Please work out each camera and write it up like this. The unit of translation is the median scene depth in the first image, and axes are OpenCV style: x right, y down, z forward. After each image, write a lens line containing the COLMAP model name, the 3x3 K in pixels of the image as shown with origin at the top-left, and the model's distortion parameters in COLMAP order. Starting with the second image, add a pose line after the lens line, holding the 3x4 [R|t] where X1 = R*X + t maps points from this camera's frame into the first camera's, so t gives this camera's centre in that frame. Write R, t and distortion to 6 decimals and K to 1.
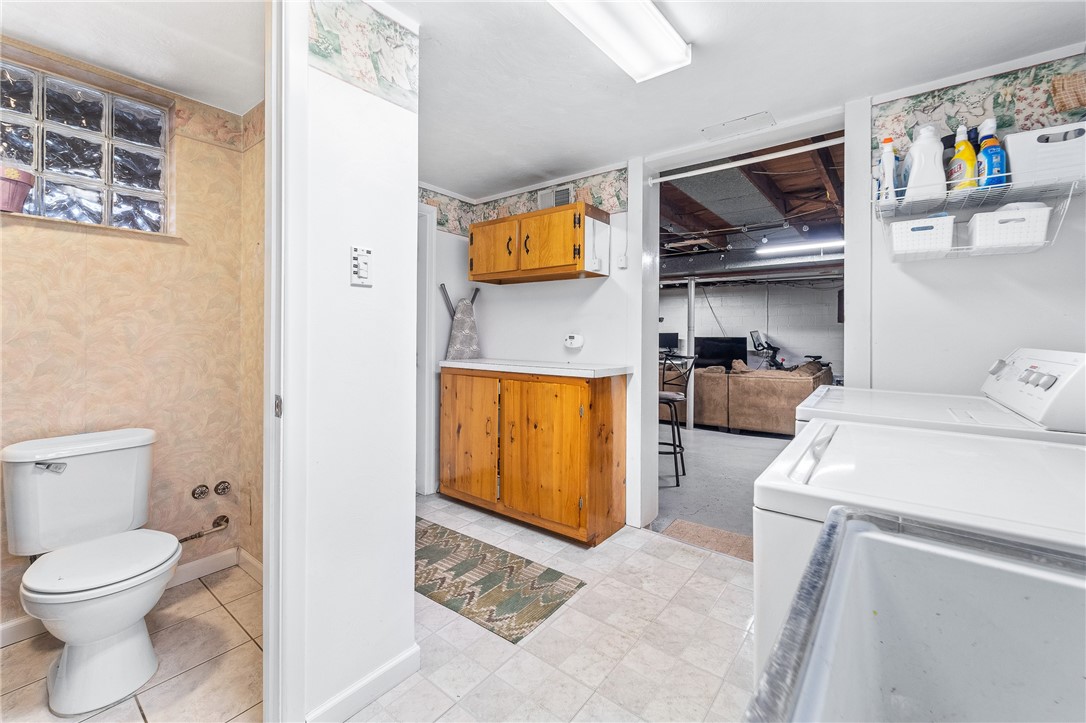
lens RADIAL K [[452.4, 0, 541.3], [0, 452.4, 339.3], [0, 0, 1]] dist [-0.000106, -0.000579]
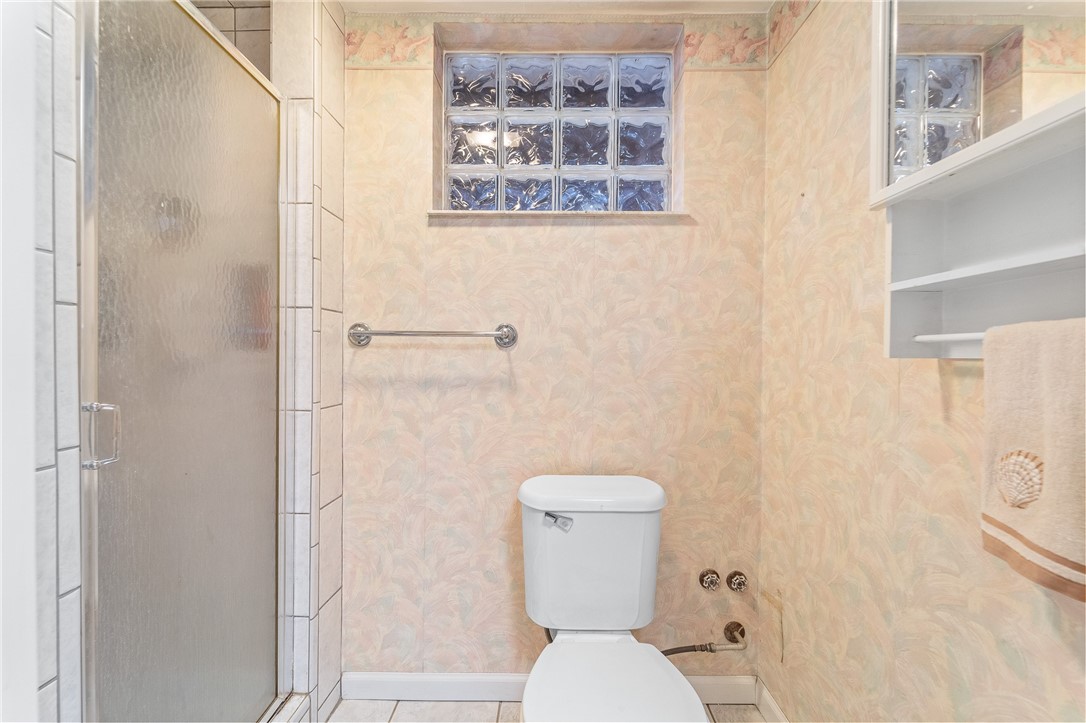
lens RADIAL K [[452.4, 0, 541.3], [0, 452.4, 339.3], [0, 0, 1]] dist [-0.000106, -0.000579]
pose [[0.605894, -0.025153, -0.795148, -0.373654], [-0.012759, 0.999064, -0.041326, 0.002820], [0.795443, 0.035185, 0.605006, 0.387993]]
